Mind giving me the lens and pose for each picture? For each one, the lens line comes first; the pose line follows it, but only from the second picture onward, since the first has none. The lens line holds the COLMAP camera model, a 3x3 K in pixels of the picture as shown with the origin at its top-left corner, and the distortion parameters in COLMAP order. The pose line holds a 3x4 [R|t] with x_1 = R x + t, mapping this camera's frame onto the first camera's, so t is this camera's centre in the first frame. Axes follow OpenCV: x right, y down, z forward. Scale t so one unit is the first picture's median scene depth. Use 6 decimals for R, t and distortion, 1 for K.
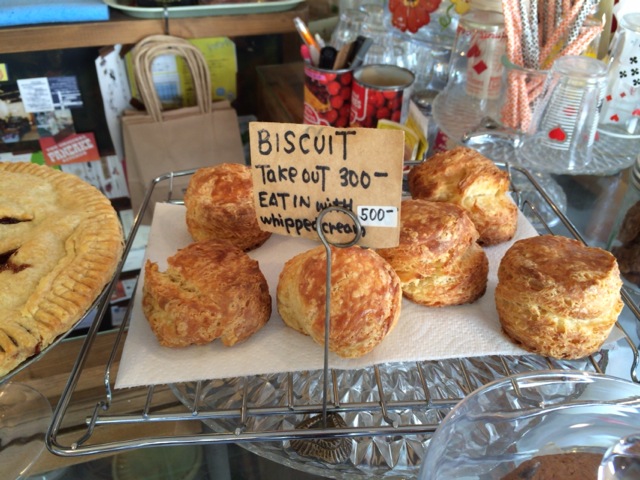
lens RADIAL K [[559.5, 0, 322.9], [0, 559.5, 245.5], [0, 0, 1]] dist [0.067638, -0.114872]
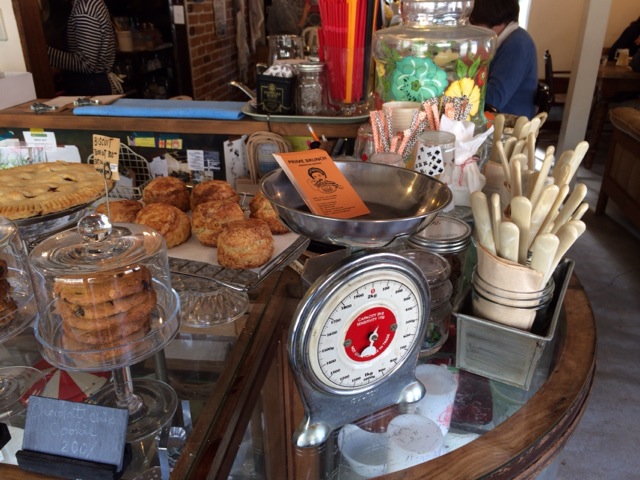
lens RADIAL K [[559.5, 0, 322.4], [0, 559.5, 242.5], [0, 0, 1]] dist [0.067638, -0.114872]
pose [[0.893728, 0.164586, -0.417327, 0.533310], [-0.245468, 0.958065, -0.147840, 0.110143], [0.375494, 0.234569, 0.896650, -0.255879]]
